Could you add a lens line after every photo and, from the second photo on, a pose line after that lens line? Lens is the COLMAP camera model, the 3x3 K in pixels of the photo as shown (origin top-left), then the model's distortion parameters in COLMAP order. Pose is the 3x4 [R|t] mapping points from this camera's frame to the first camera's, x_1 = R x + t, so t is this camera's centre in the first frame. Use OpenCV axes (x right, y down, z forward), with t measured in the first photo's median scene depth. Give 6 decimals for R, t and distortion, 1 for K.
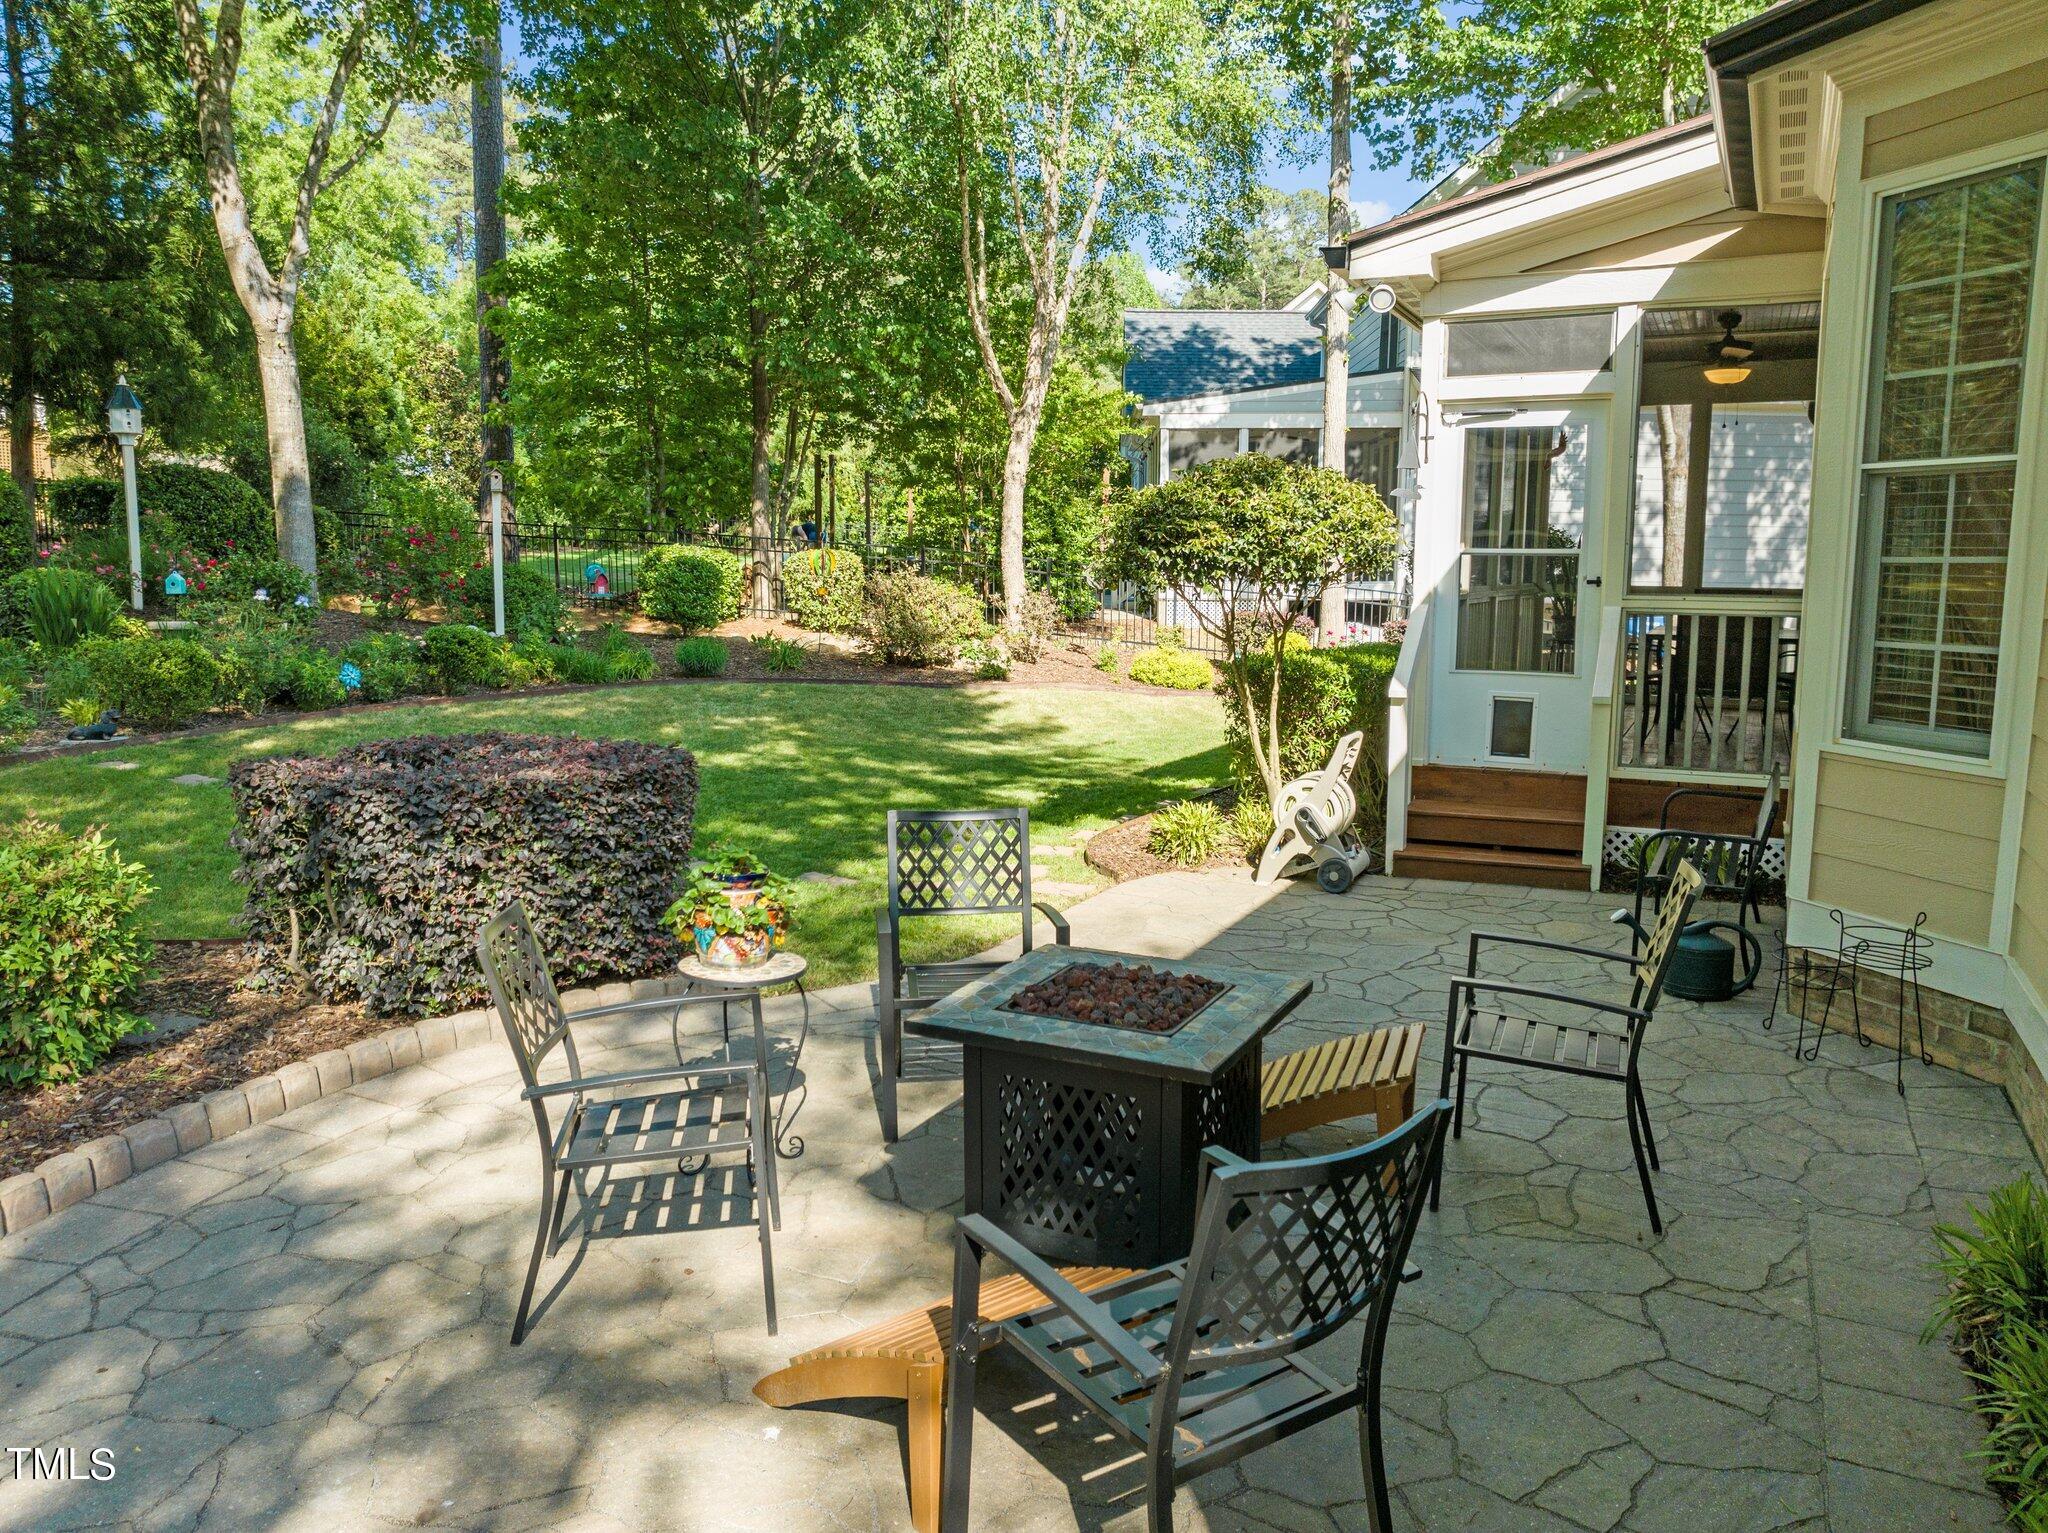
lens RADIAL K [[1434.3, 0, 1022.8], [0, 1434.3, 755.2], [0, 0, 1]] dist [-0.026300, -0.000712]
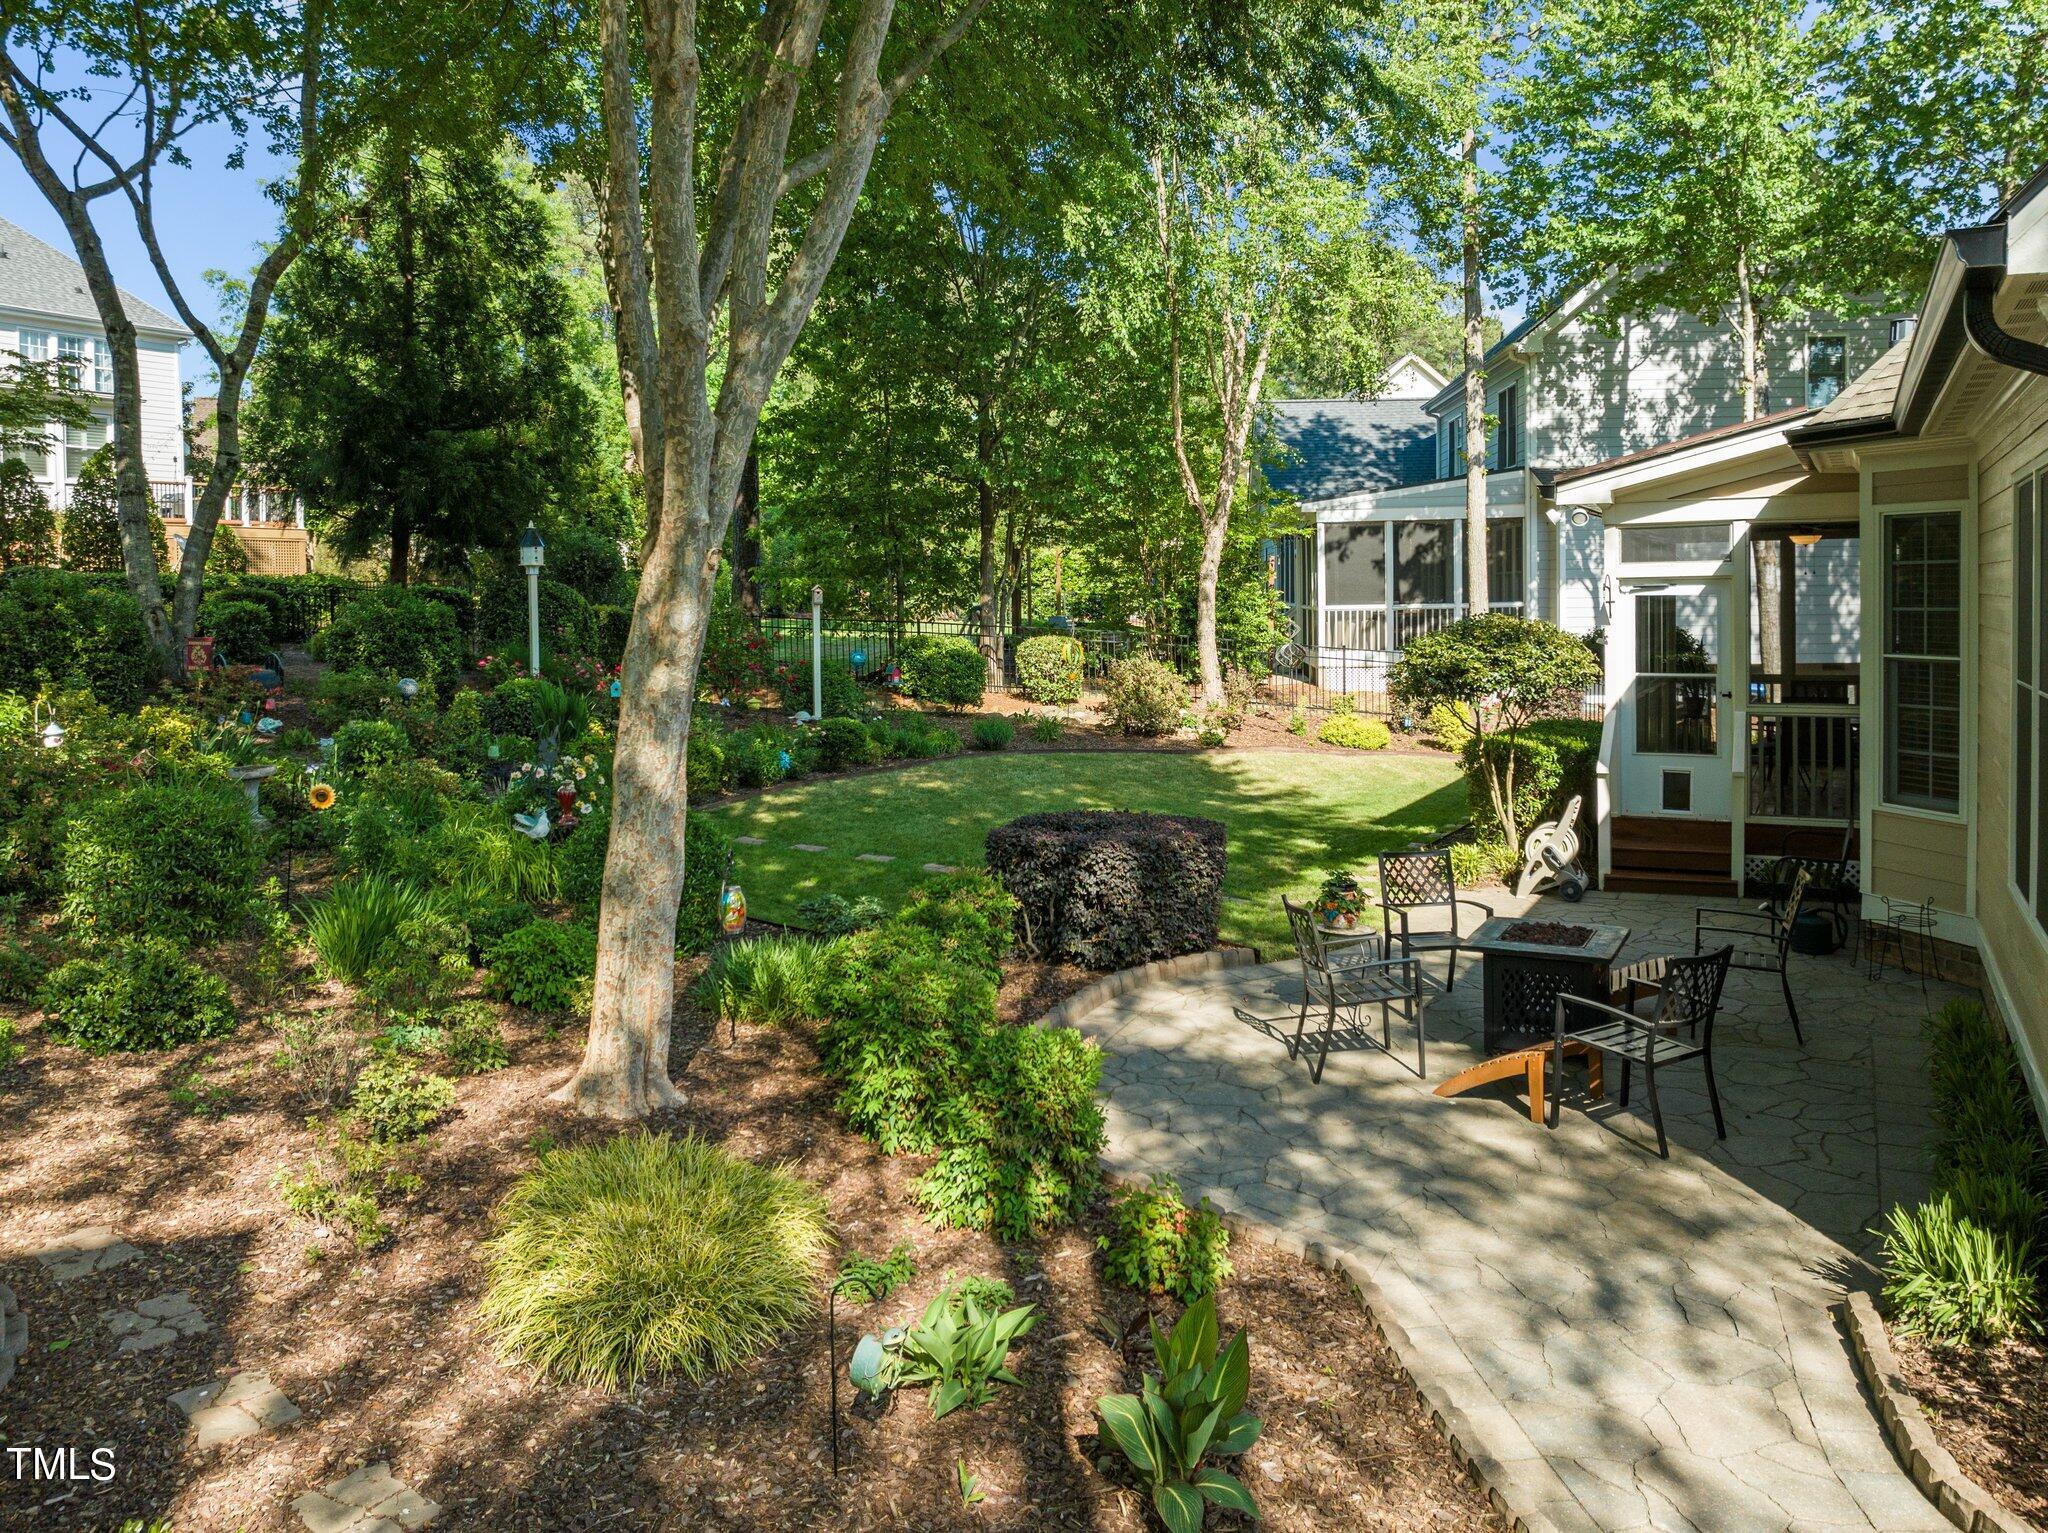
lens RADIAL K [[1431.9, 0, 1055.9], [0, 1431.9, 657.7], [0, 0, 1]] dist [-0.030231, -0.003204]
pose [[0.999165, -0.020606, -0.035267, -0.262606], [0.017070, 0.995060, -0.097797, -0.023735], [0.037108, 0.097114, 0.994581, -0.544439]]
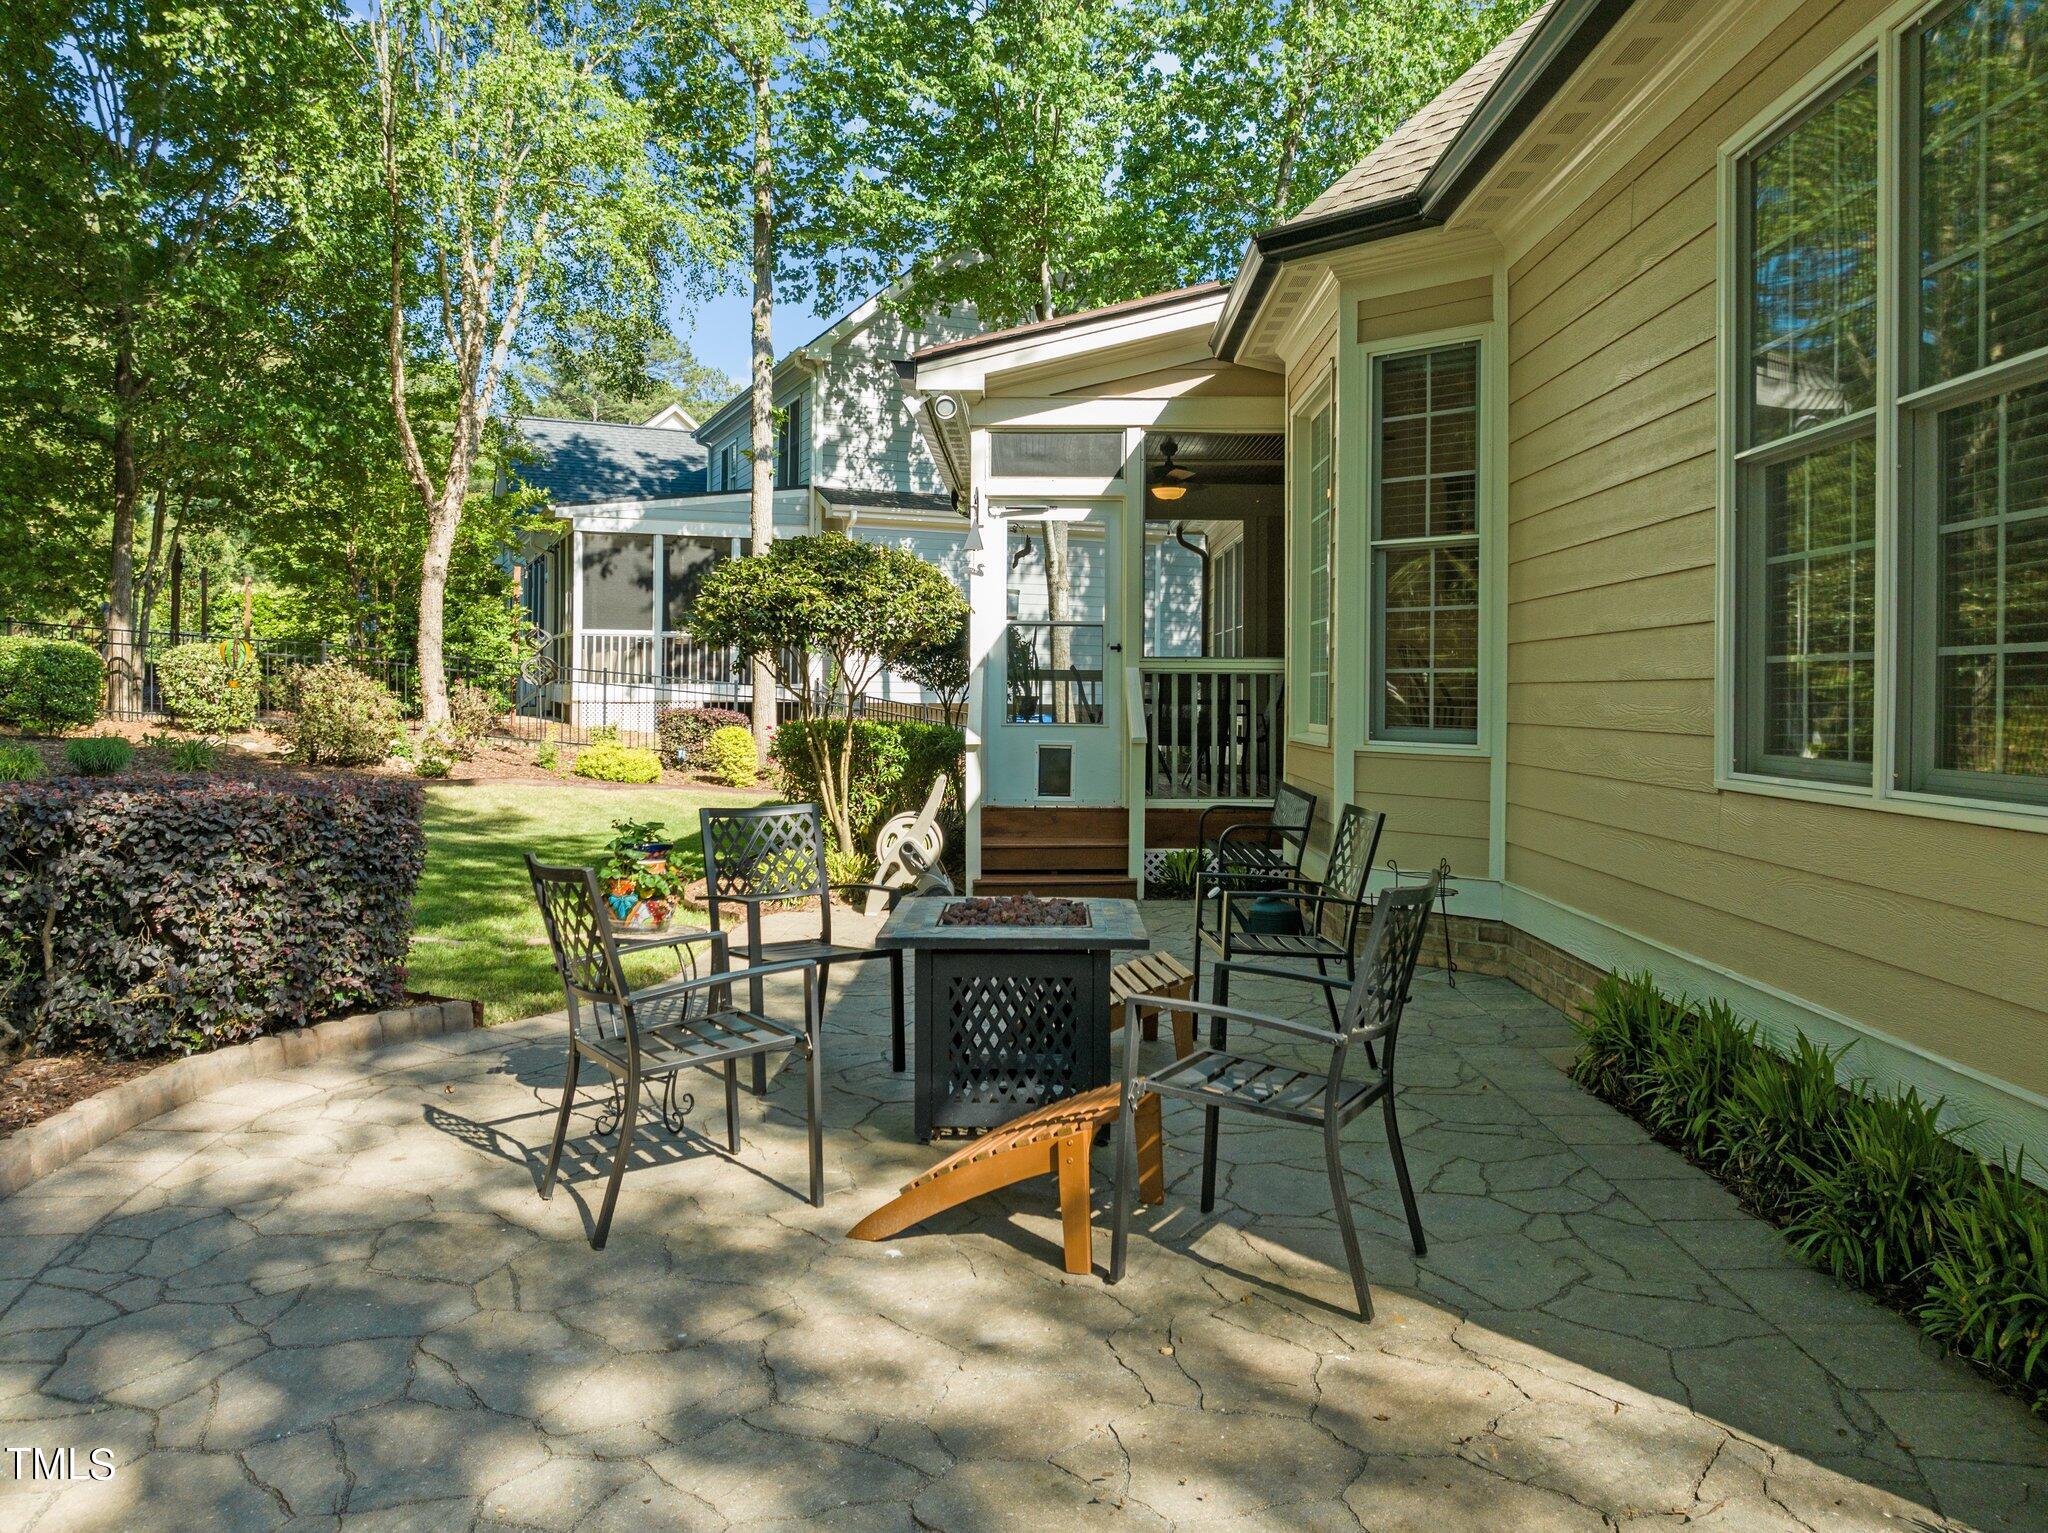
lens RADIAL K [[1449.0, 0, 1017.1], [0, 1449.0, 712.3], [0, 0, 1]] dist [-0.026654, -0.010115]
pose [[0.901133, -0.003845, 0.433525, -0.206814], [0.053227, 0.993377, -0.101827, 0.052958], [-0.430262, 0.114835, 0.895370, -0.060848]]
